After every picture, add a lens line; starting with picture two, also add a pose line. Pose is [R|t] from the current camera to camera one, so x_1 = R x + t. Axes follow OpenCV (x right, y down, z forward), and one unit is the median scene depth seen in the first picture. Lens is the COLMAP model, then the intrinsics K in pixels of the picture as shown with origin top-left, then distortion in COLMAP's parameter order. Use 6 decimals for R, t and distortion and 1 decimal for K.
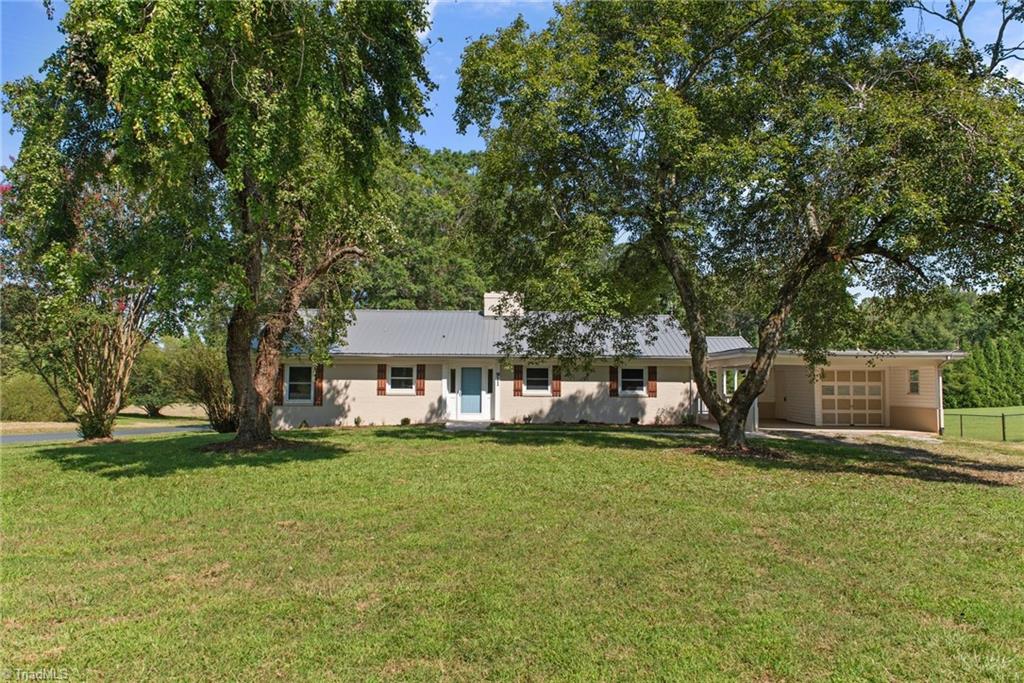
lens RADIAL K [[714.1, 0, 512.0], [0, 714.1, 341.5], [0, 0, 1]] dist [-0.003209, -0.002175]
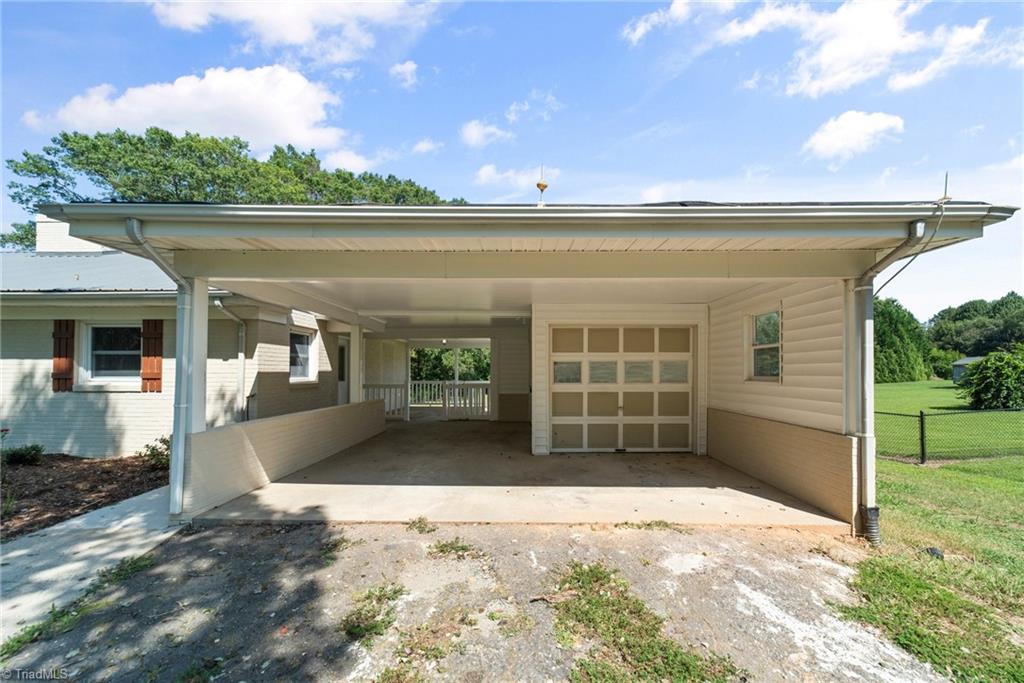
lens RADIAL K [[407.8, 0, 514.7], [0, 407.8, 369.7], [0, 0, 1]] dist [-0.009700, -0.000007]
pose [[0.999413, -0.008629, -0.033159, 0.427425], [0.010513, 0.998314, 0.057078, 0.053104], [0.032610, -0.057393, 0.997819, 0.762330]]
